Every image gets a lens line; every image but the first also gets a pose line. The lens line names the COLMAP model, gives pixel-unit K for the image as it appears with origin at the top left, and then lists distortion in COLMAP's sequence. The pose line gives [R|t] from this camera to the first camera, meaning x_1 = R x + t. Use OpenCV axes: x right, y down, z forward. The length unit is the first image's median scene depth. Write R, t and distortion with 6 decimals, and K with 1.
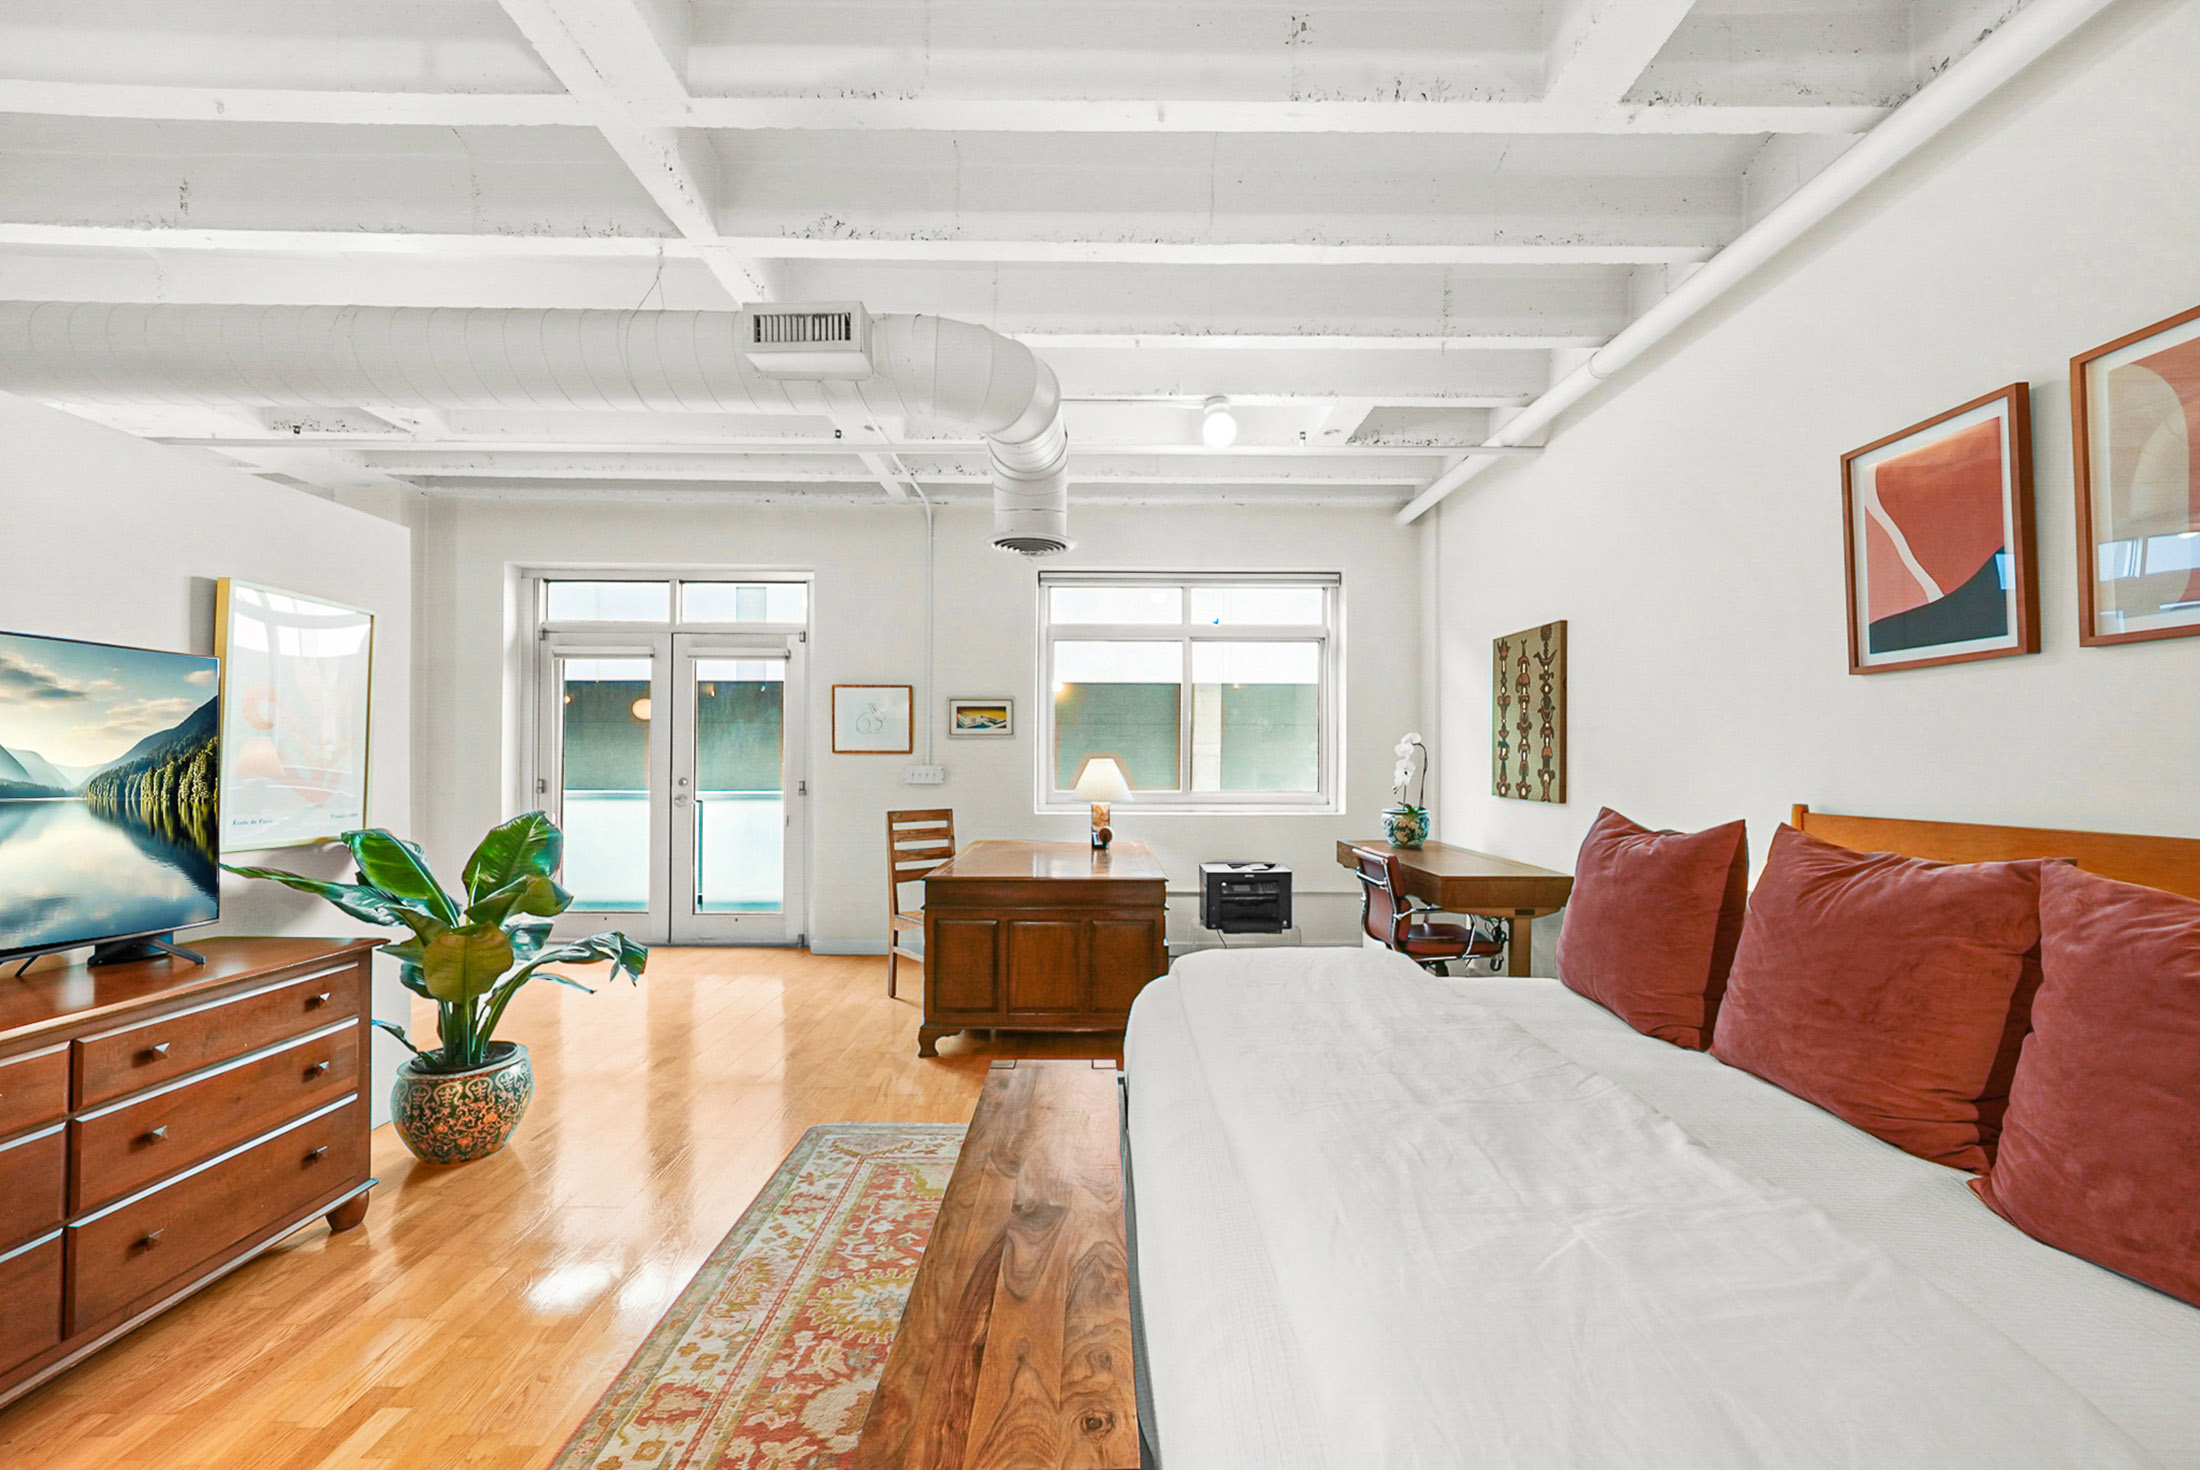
lens RADIAL K [[868.7, 0, 1107.2], [0, 868.7, 746.1], [0, 0, 1]] dist [-0.006402, 0.000729]
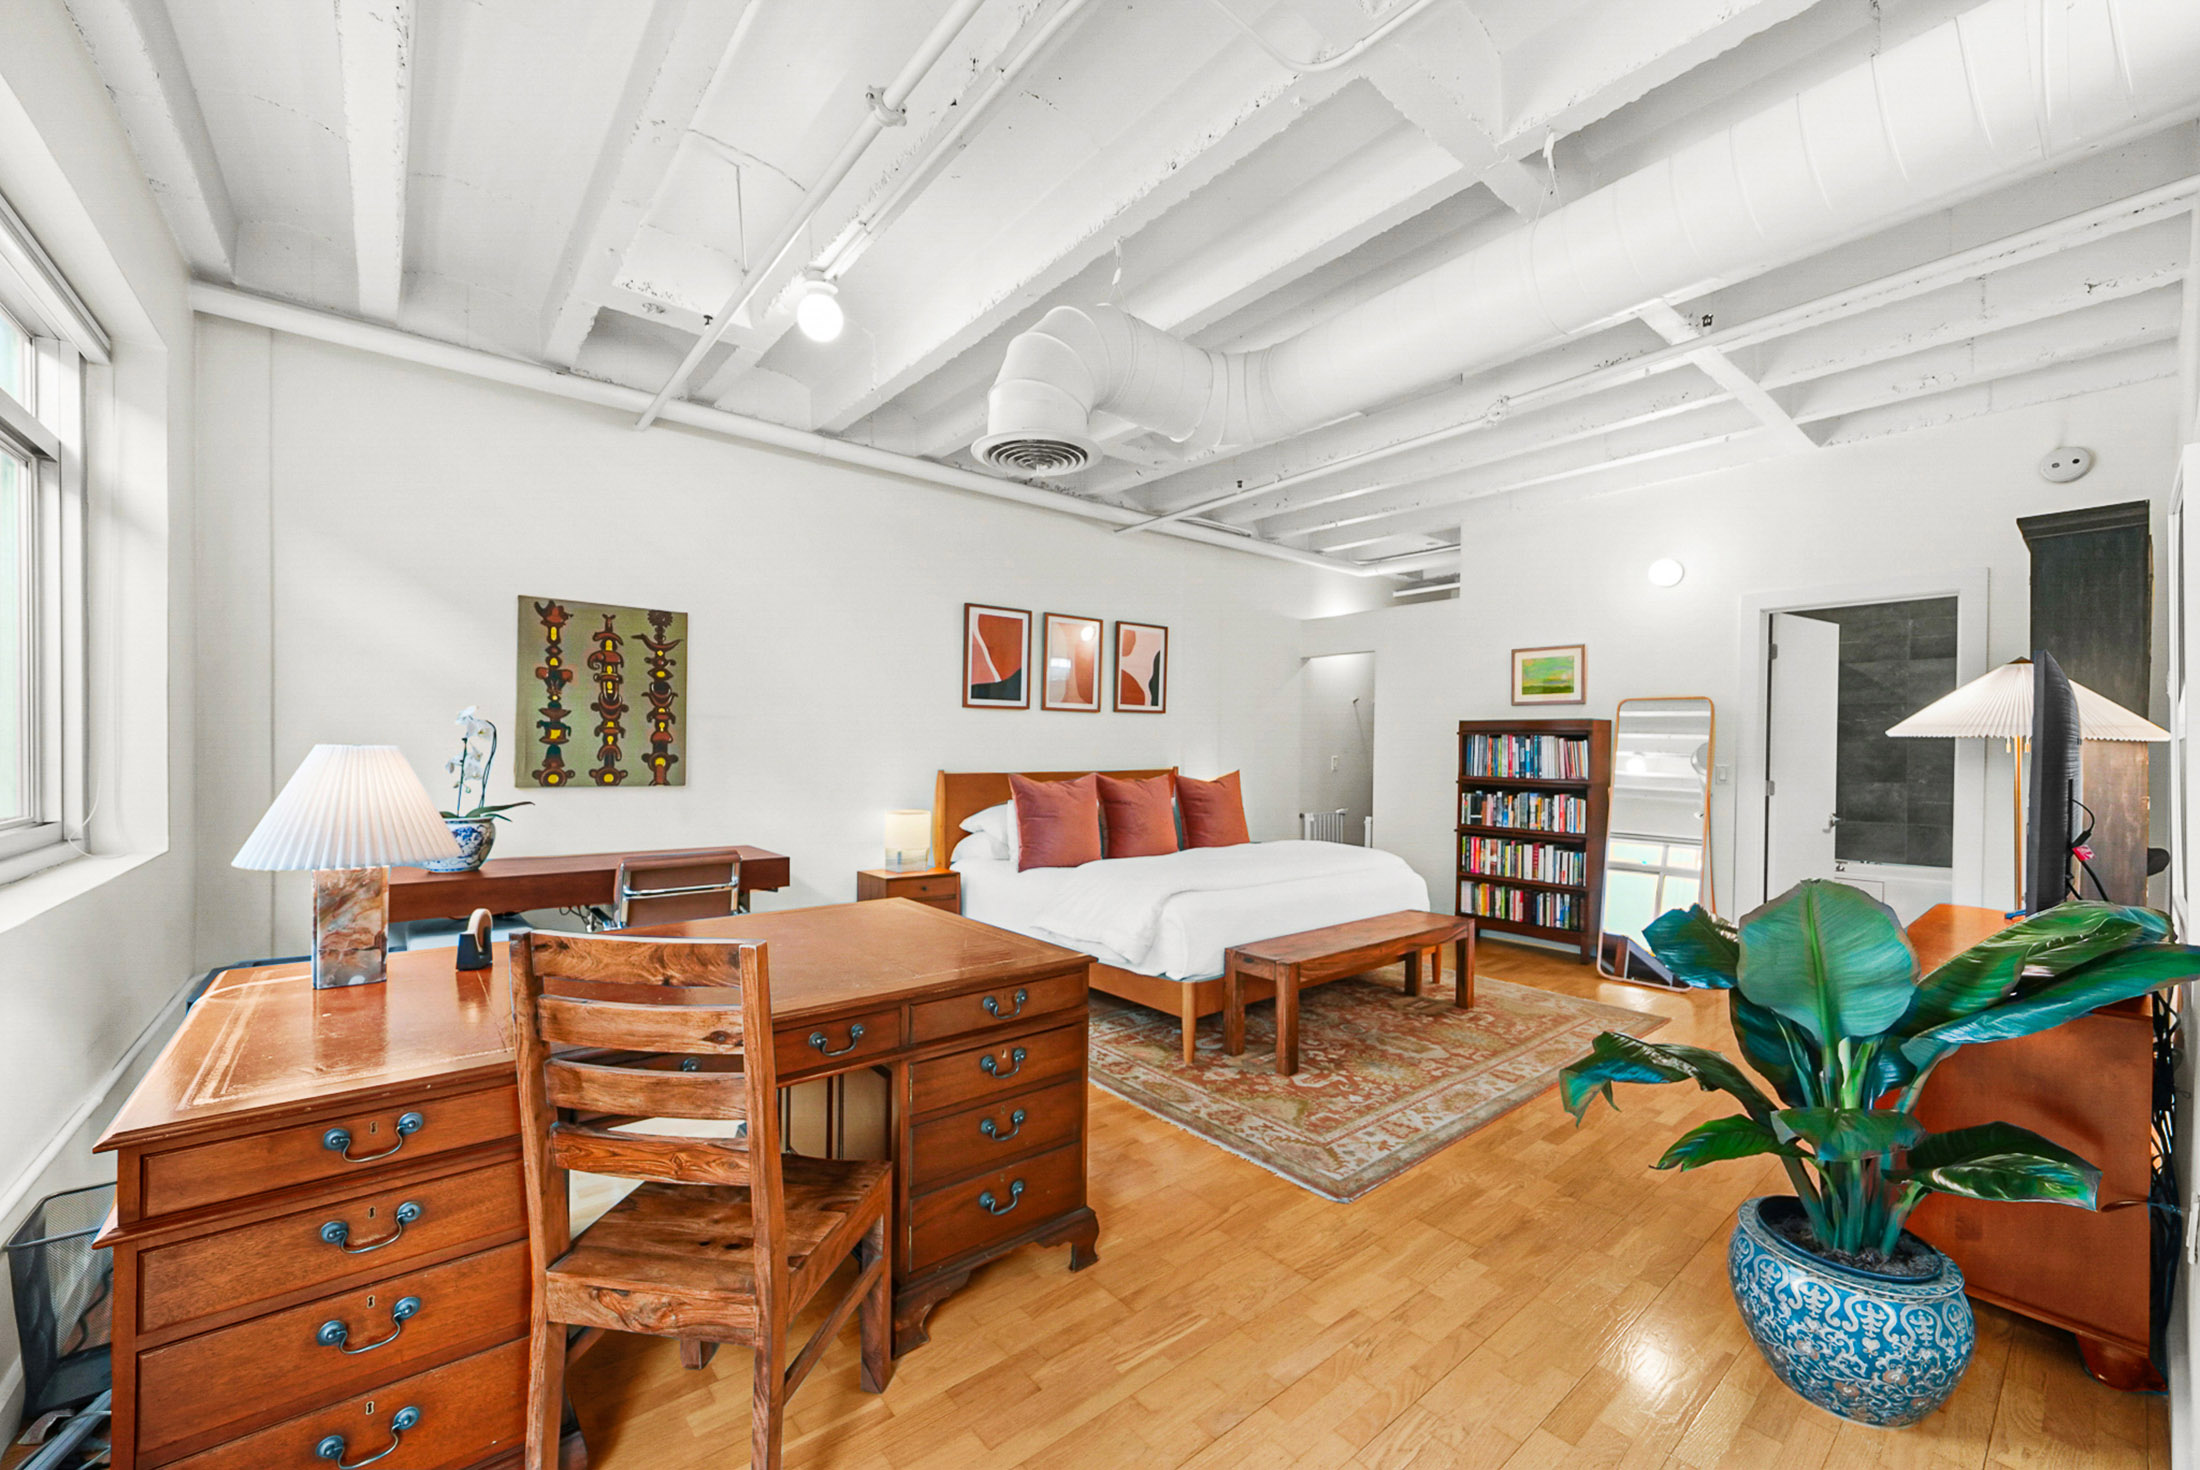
lens RADIAL K [[868.7, 0, 1101.1], [0, 868.7, 751.8], [0, 0, 1]] dist [-0.006402, 0.000729]
pose [[-0.625249, -0.011875, 0.780335, -1.001298], [-0.023900, 0.999707, -0.003936, 0.026519], [-0.780059, -0.021111, -0.625349, 2.046482]]
